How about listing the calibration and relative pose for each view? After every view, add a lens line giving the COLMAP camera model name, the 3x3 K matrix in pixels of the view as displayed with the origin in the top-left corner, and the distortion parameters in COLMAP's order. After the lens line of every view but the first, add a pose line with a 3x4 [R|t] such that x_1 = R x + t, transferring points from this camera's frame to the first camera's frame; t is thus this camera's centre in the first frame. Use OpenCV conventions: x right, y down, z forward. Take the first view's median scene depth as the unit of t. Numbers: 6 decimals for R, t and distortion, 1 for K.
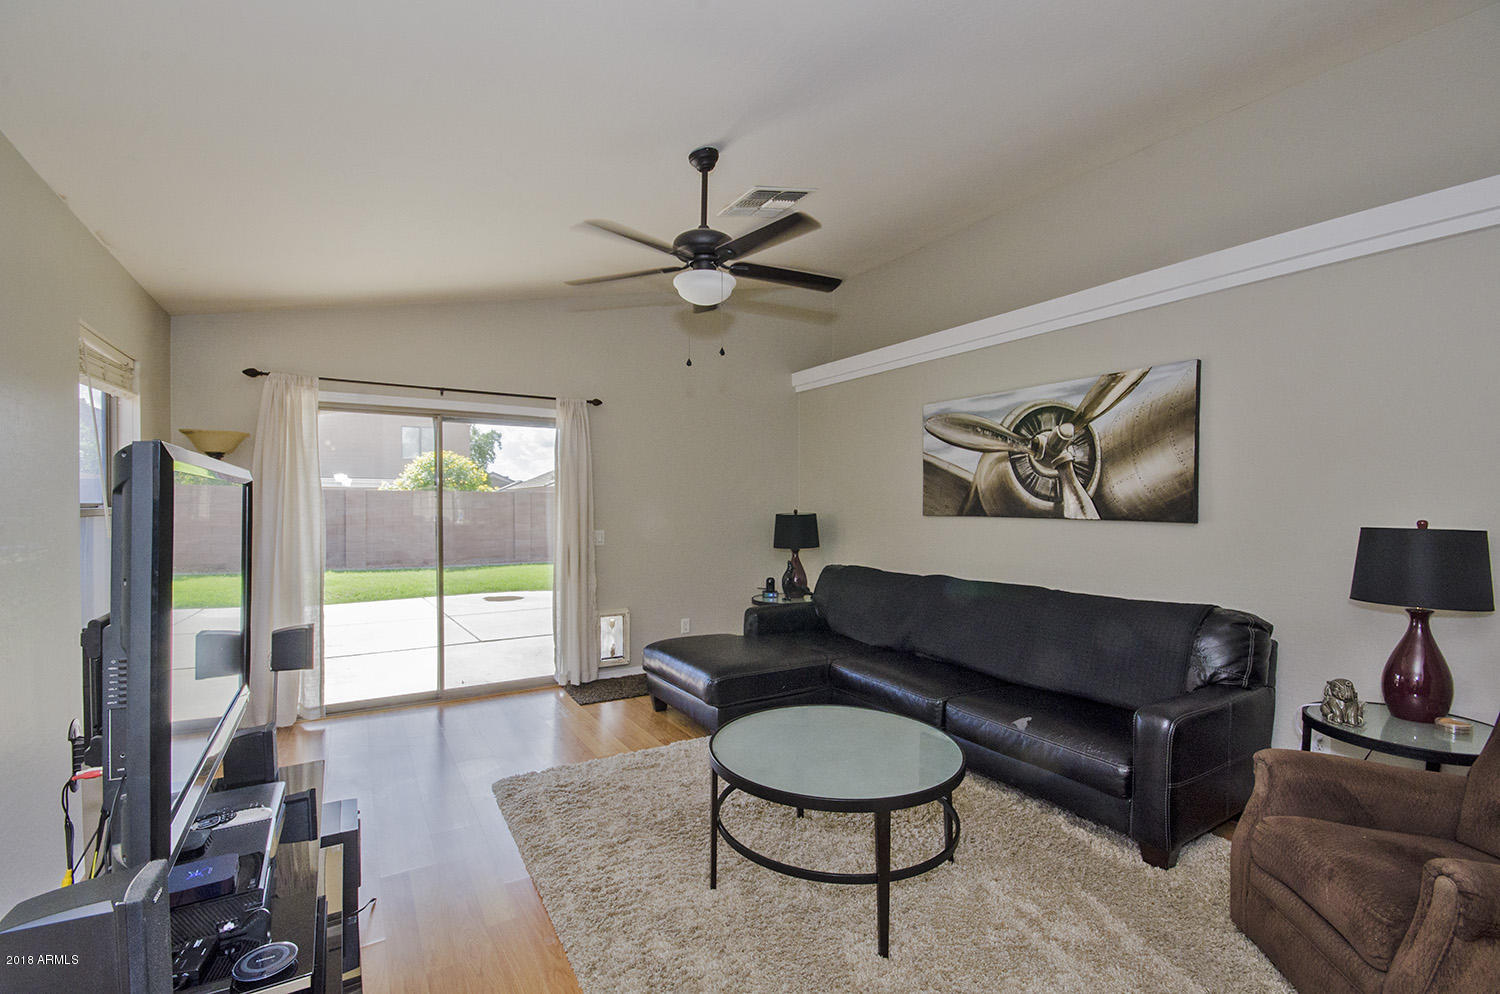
lens RADIAL K [[675.4, 0, 750.0], [0, 675.4, 497.0], [0, 0, 1]] dist [-0.001437, -0.000058]
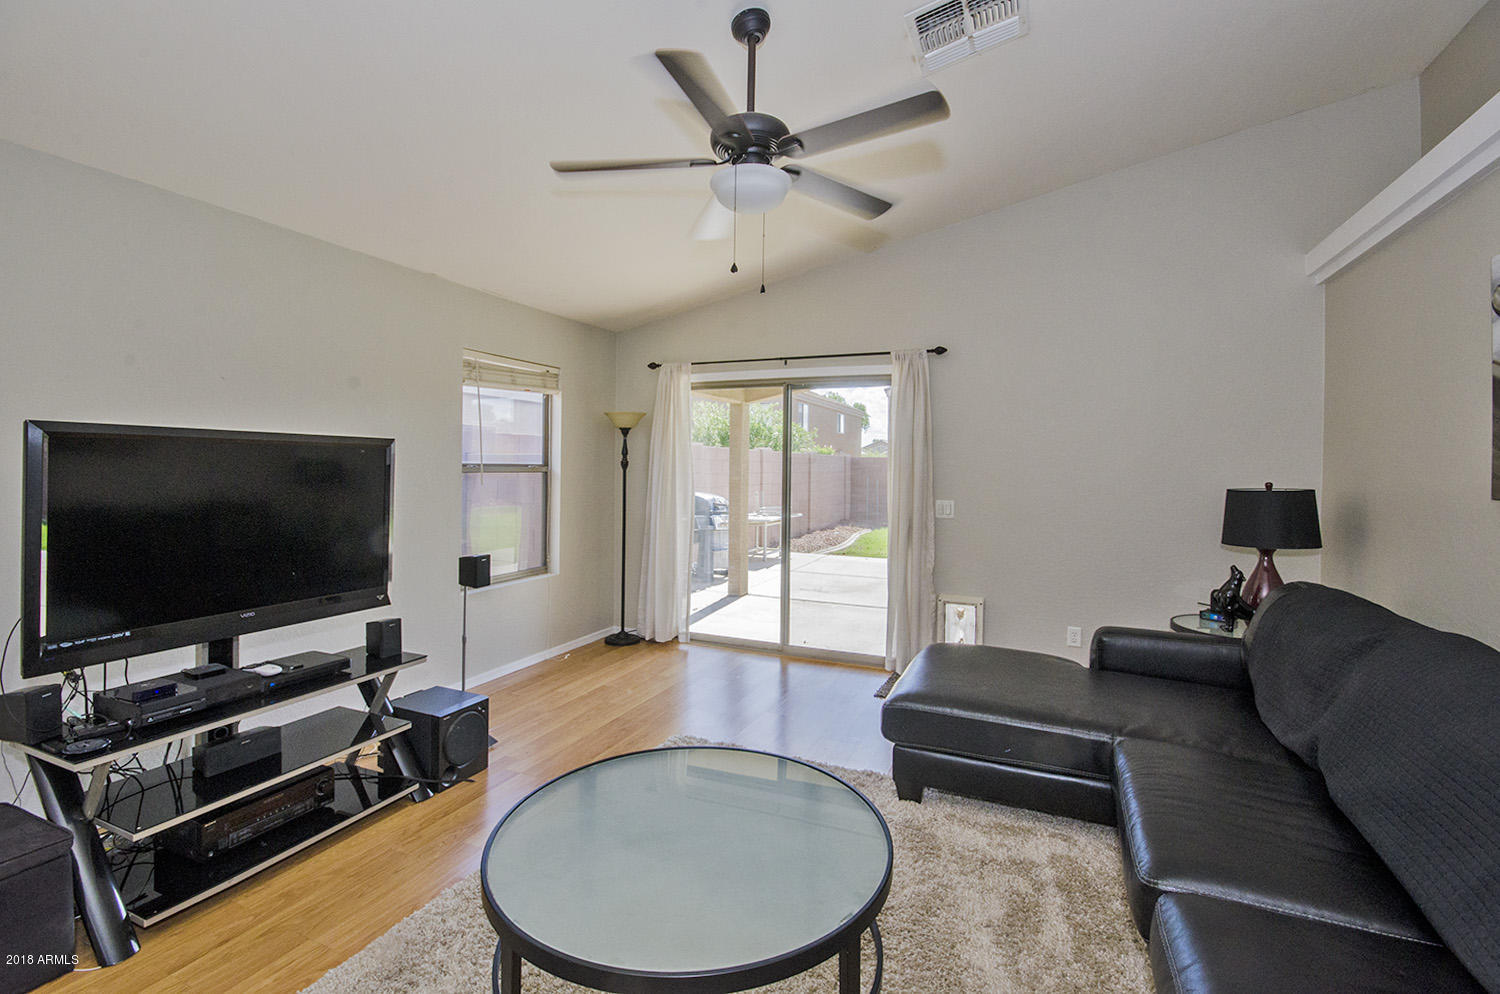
lens RADIAL K [[656.7, 0, 753.4], [0, 656.7, 462.6], [0, 0, 1]] dist [0.001418, 0.000047]
pose [[0.562531, 0.000675, -0.826776, 0.358171], [-0.002107, 0.999998, -0.000617, 0.003183], [0.826774, 0.002089, 0.562531, 0.371569]]
